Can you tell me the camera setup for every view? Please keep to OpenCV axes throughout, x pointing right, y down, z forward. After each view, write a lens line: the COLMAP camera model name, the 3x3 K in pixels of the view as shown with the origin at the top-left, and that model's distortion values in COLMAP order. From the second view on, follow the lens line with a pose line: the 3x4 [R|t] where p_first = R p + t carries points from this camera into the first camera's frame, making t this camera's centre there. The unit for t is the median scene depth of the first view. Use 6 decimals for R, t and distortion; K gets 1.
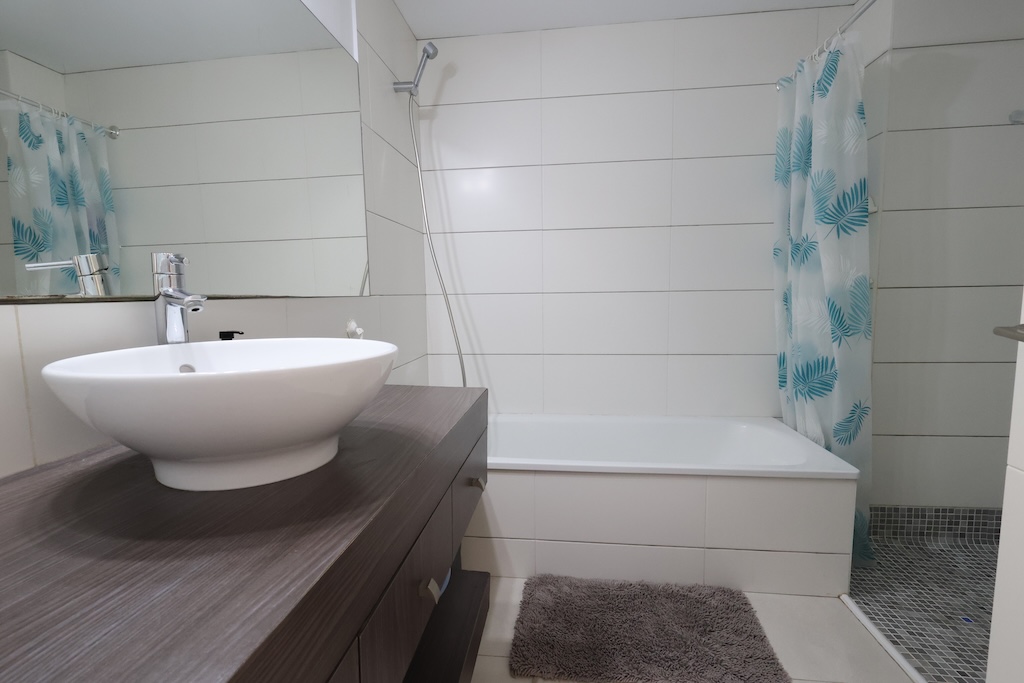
lens RADIAL K [[471.2, 0, 512.7], [0, 471.2, 343.6], [0, 0, 1]] dist [-0.001513, 0.000375]
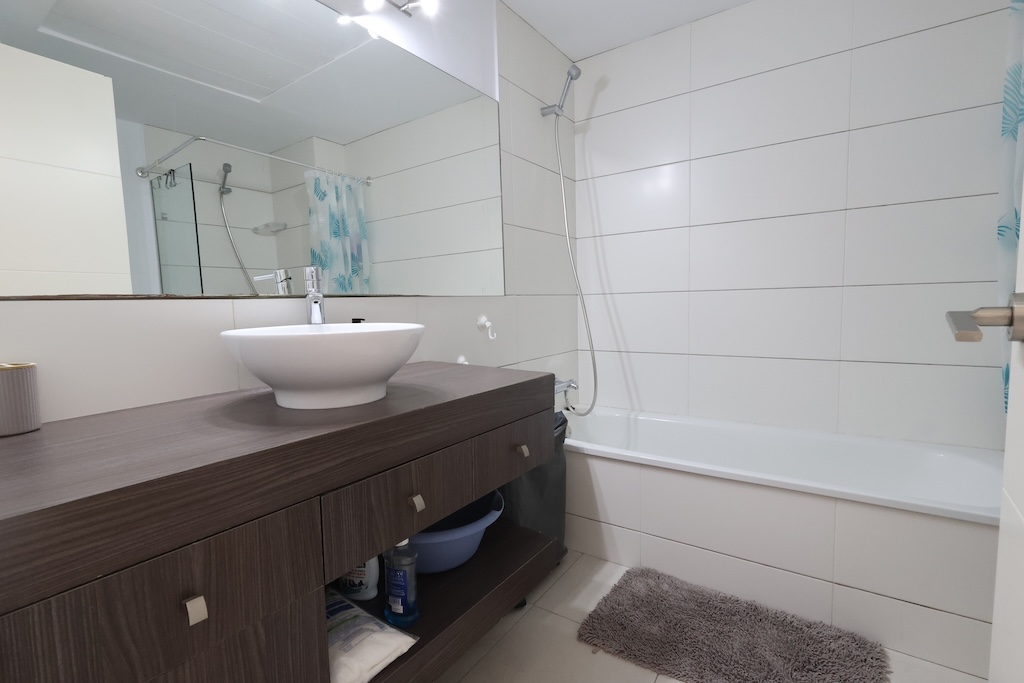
lens RADIAL K [[471.3, 0, 510.6], [0, 471.3, 344.1], [0, 0, 1]] dist [-0.004289, 0.001063]
pose [[0.884867, 0.032459, -0.464711, 0.217888], [-0.035402, 0.999370, 0.002396, 0.014338], [0.464496, 0.014332, 0.885459, -0.032596]]
